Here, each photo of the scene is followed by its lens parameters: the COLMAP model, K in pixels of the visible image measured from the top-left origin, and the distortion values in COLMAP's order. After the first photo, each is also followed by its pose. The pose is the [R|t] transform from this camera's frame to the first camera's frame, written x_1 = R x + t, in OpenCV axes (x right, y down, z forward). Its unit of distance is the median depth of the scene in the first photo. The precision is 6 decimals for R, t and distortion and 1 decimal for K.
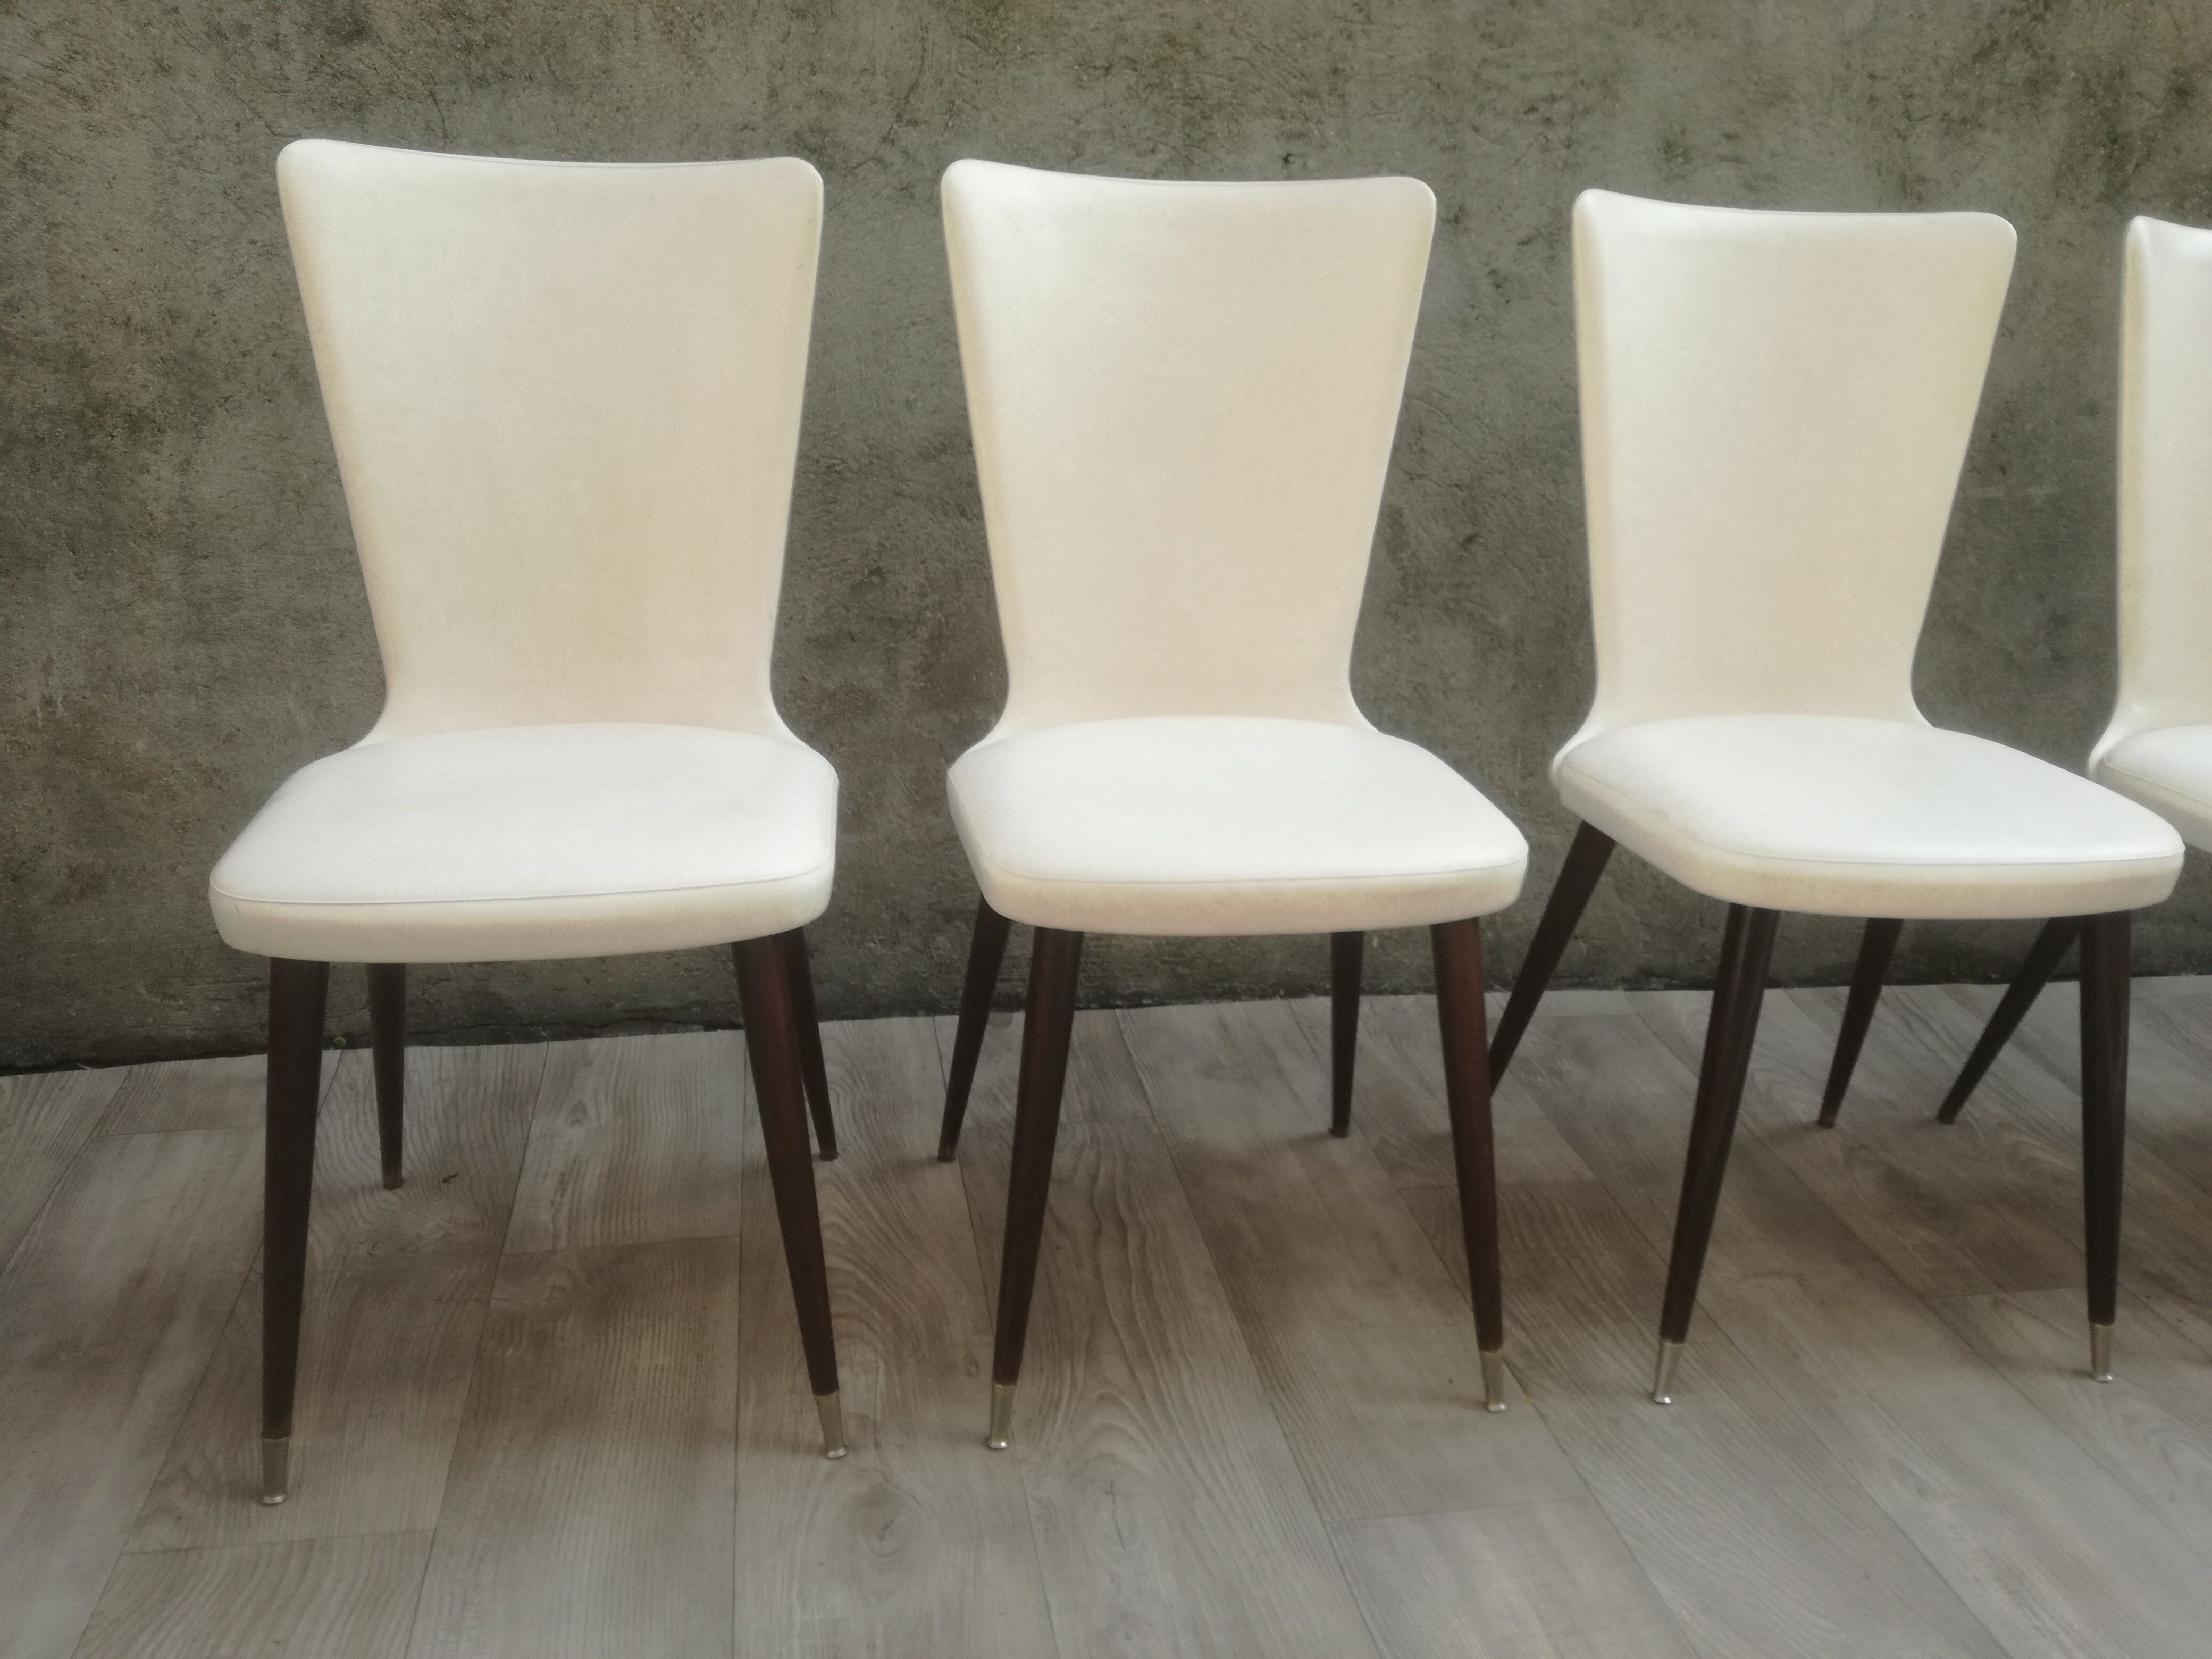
lens RADIAL K [[1823.3, 0, 1110.2], [0, 1823.3, 809.5], [0, 0, 1]] dist [0.053498, -0.102719]
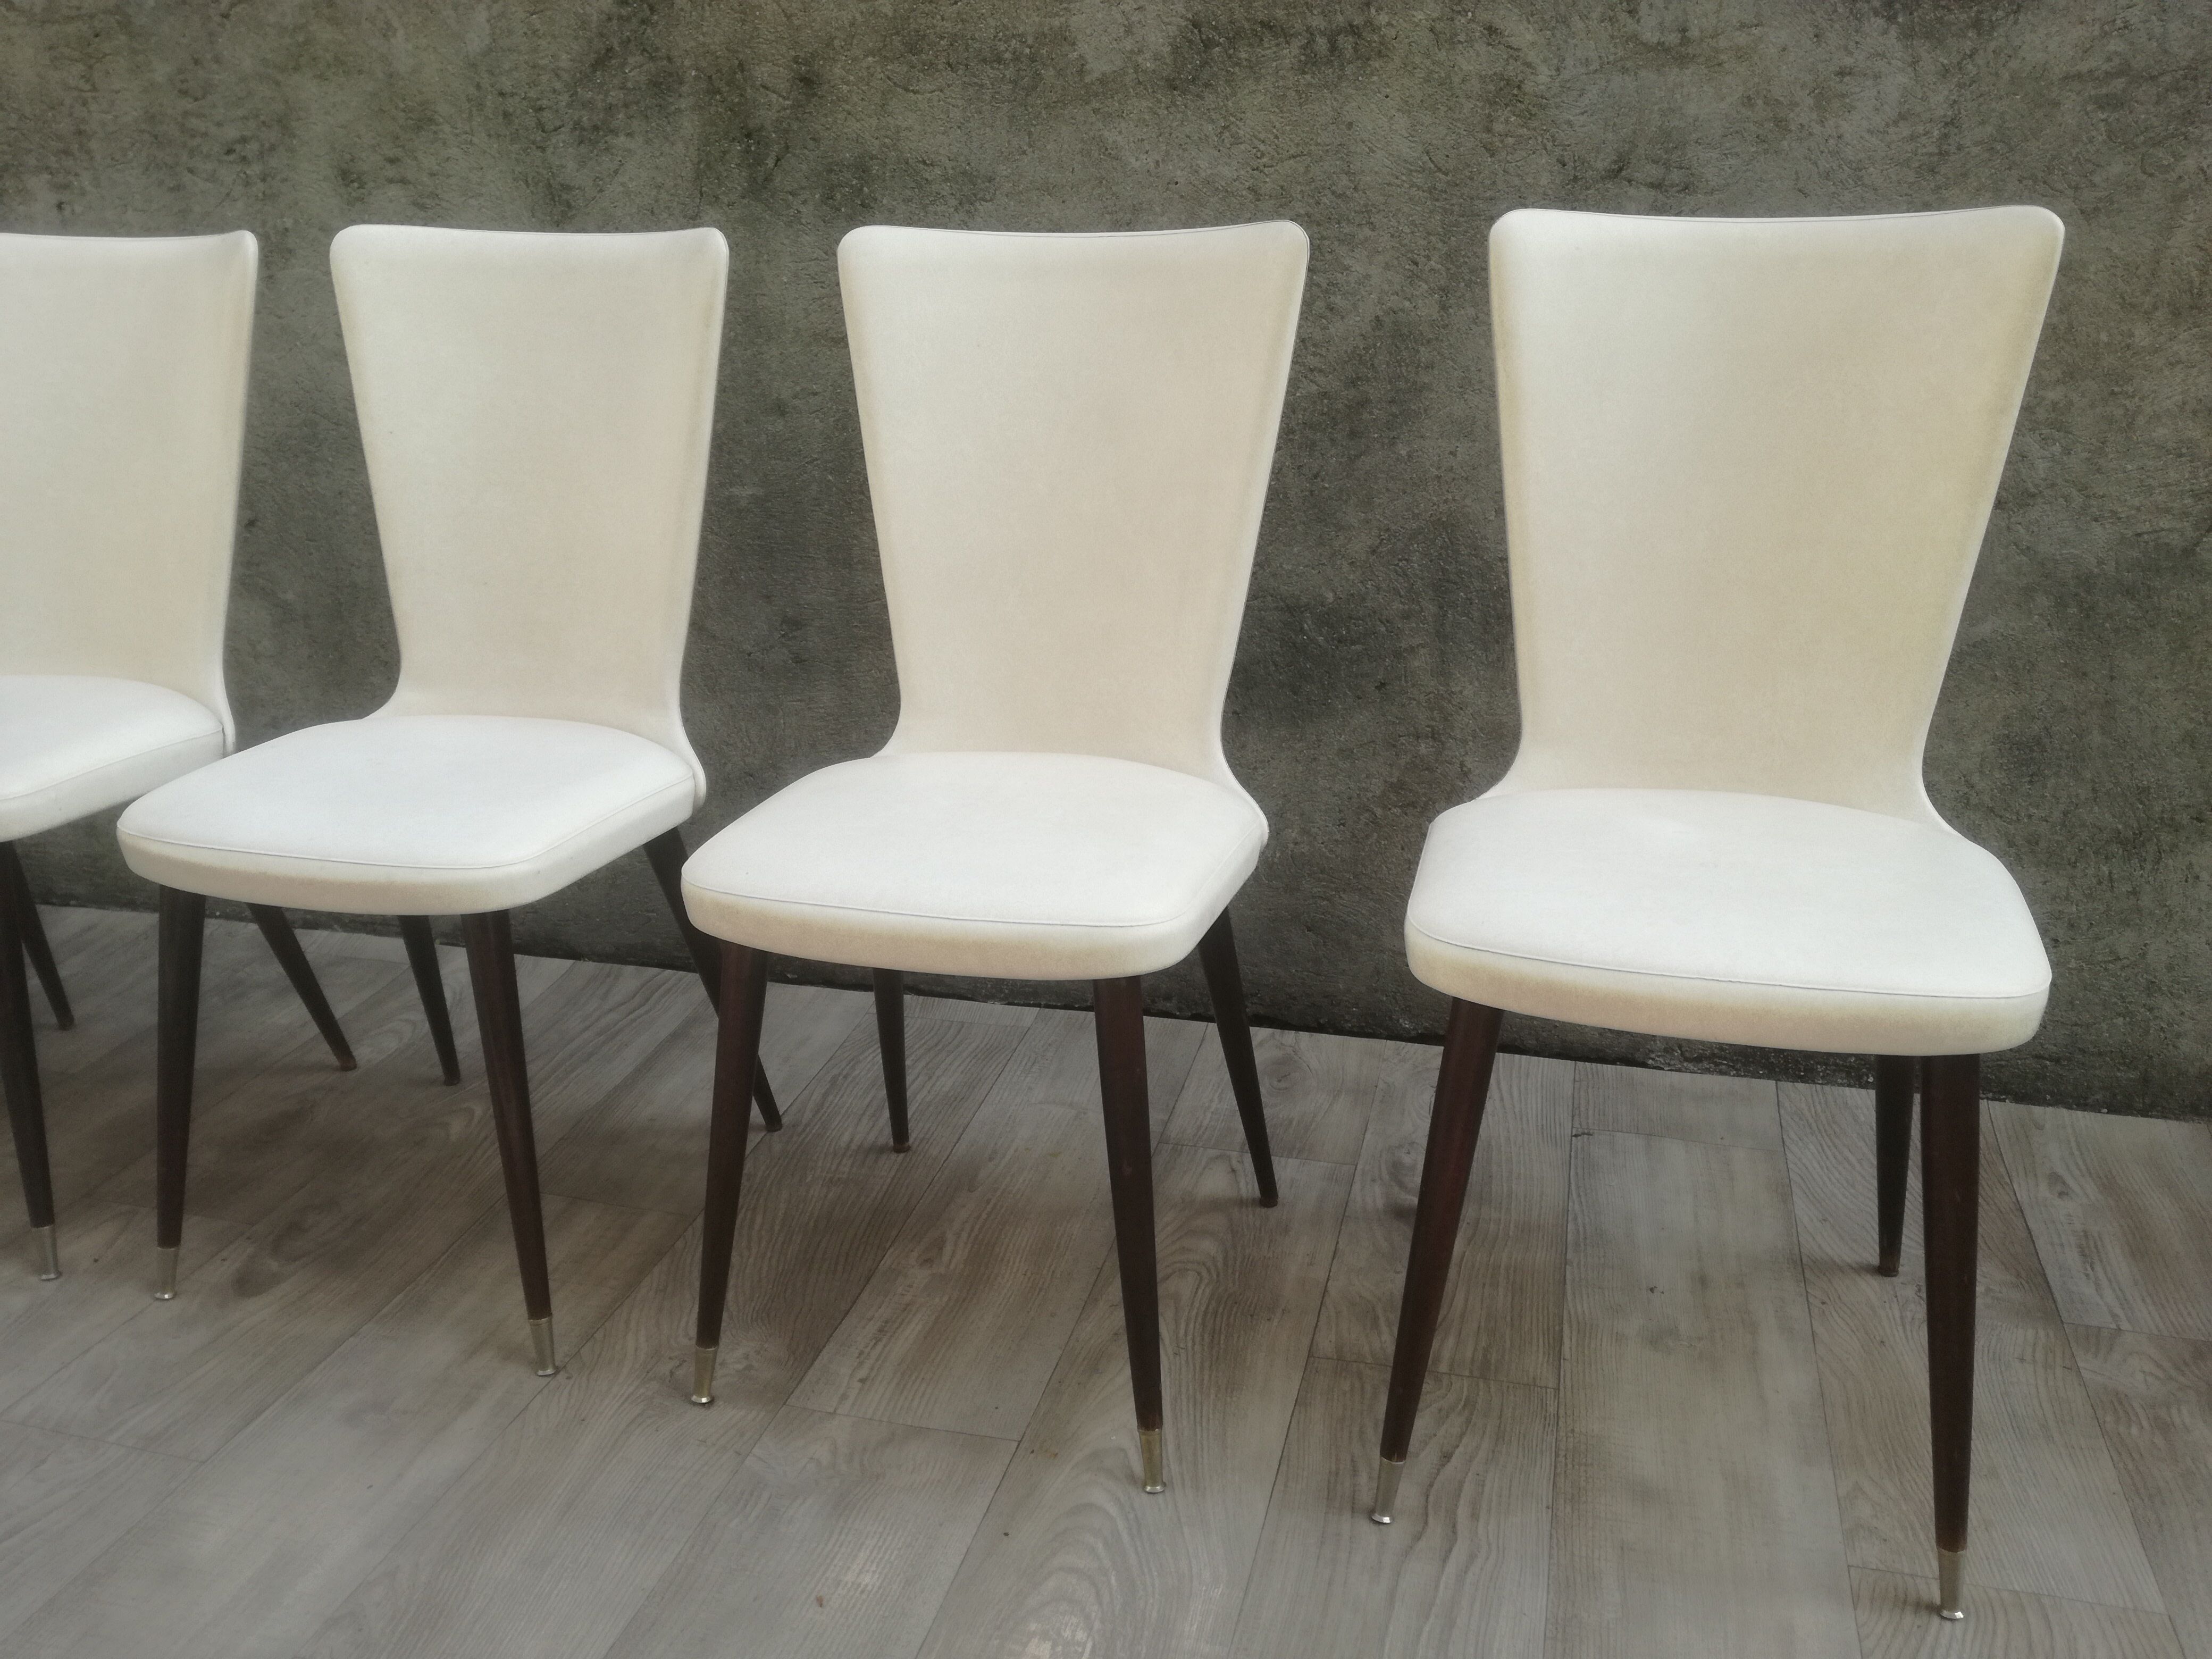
lens RADIAL K [[1823.3, 0, 1109.6], [0, 1823.3, 798.3], [0, 0, 1]] dist [0.053498, -0.102719]
pose [[0.902901, 0.084866, -0.421388, 1.258025], [-0.081498, 0.996333, 0.026035, -0.054551], [0.422052, 0.010835, 0.906507, 0.203467]]
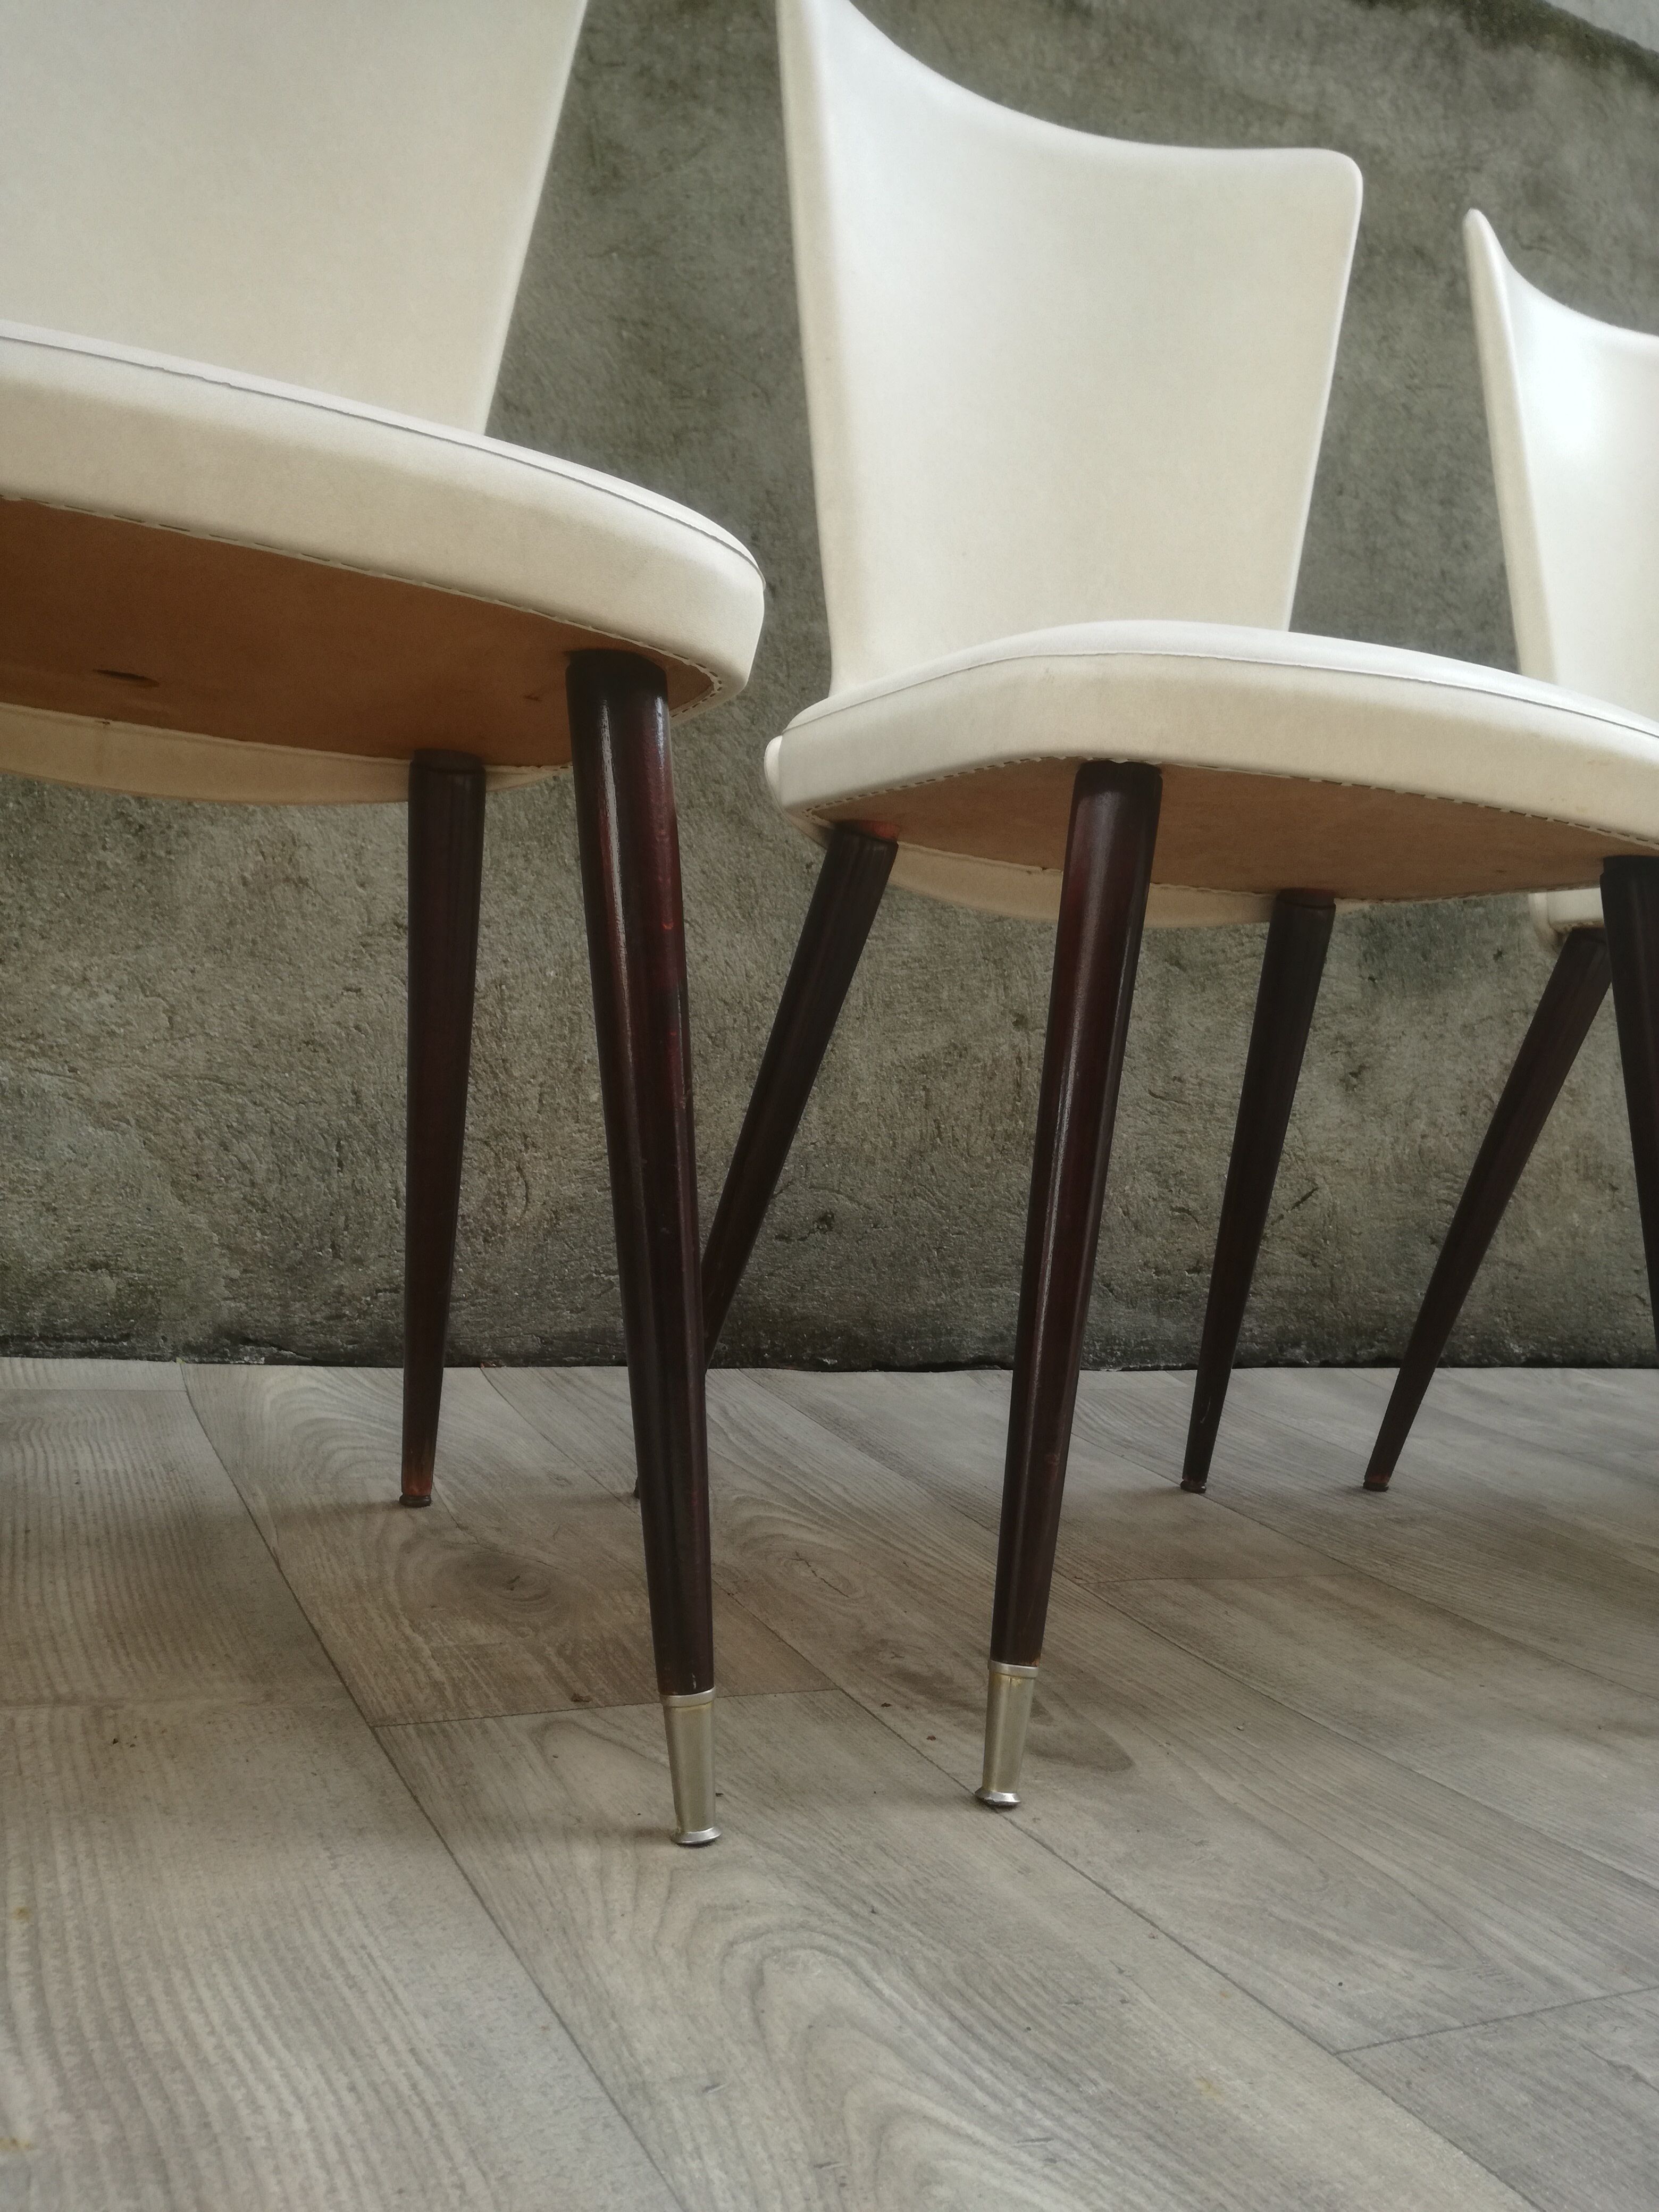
lens RADIAL K [[1823.3, 0, 851.1], [0, 1823.3, 1111.4], [0, 0, 1]] dist [0.053498, -0.102719]
pose [[0.957800, 0.035753, 0.285202, 0.361899], [0.042291, 0.963906, -0.262863, 0.210625], [-0.284306, 0.263832, 0.921717, 0.452045]]
